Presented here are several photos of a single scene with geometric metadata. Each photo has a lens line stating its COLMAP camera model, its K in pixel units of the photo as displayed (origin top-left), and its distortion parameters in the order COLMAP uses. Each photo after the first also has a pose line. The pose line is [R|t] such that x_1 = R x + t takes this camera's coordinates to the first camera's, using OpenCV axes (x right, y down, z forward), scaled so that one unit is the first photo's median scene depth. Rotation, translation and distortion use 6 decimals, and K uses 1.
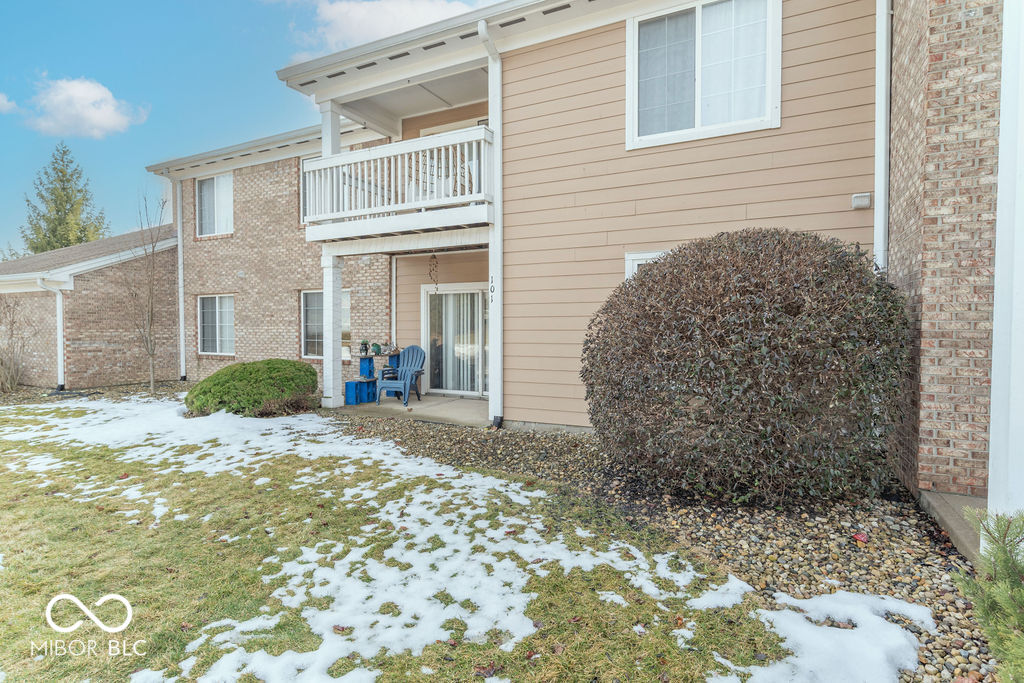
lens RADIAL K [[550.3, 0, 512.0], [0, 550.3, 341.5], [0, 0, 1]] dist [-0.015918, 0.002876]
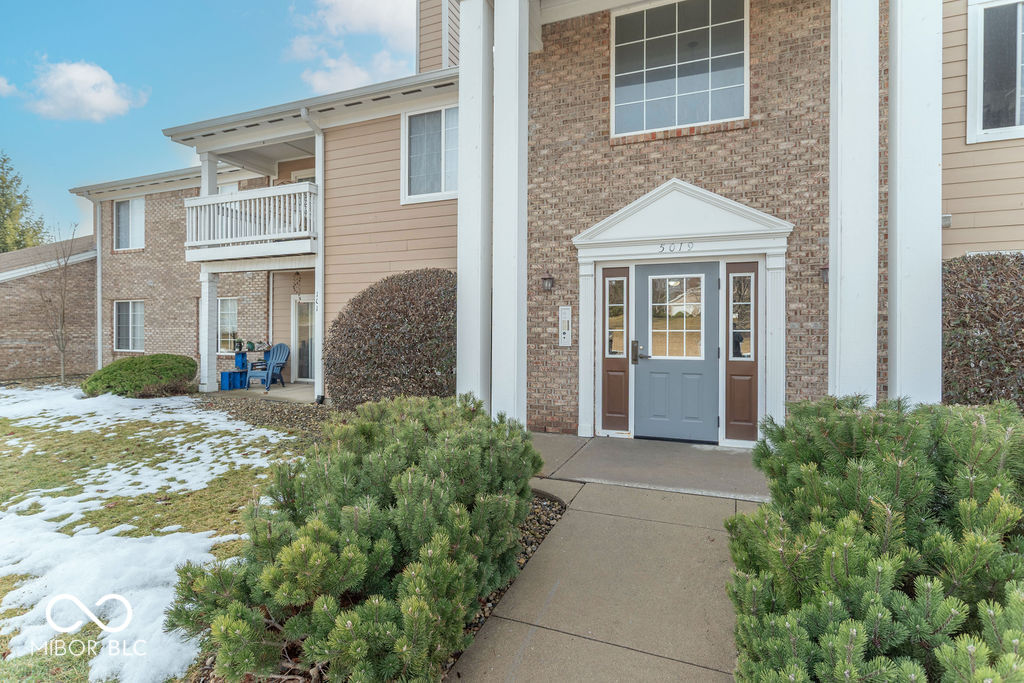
lens RADIAL K [[524.0, 0, 498.2], [0, 524.0, 329.1], [0, 0, 1]] dist [-0.001488, -0.000643]
pose [[0.997811, 0.004031, 0.066002, 0.261251], [-0.002416, 0.999696, -0.024531, 0.002977], [-0.066081, 0.024318, 0.997518, -0.252189]]
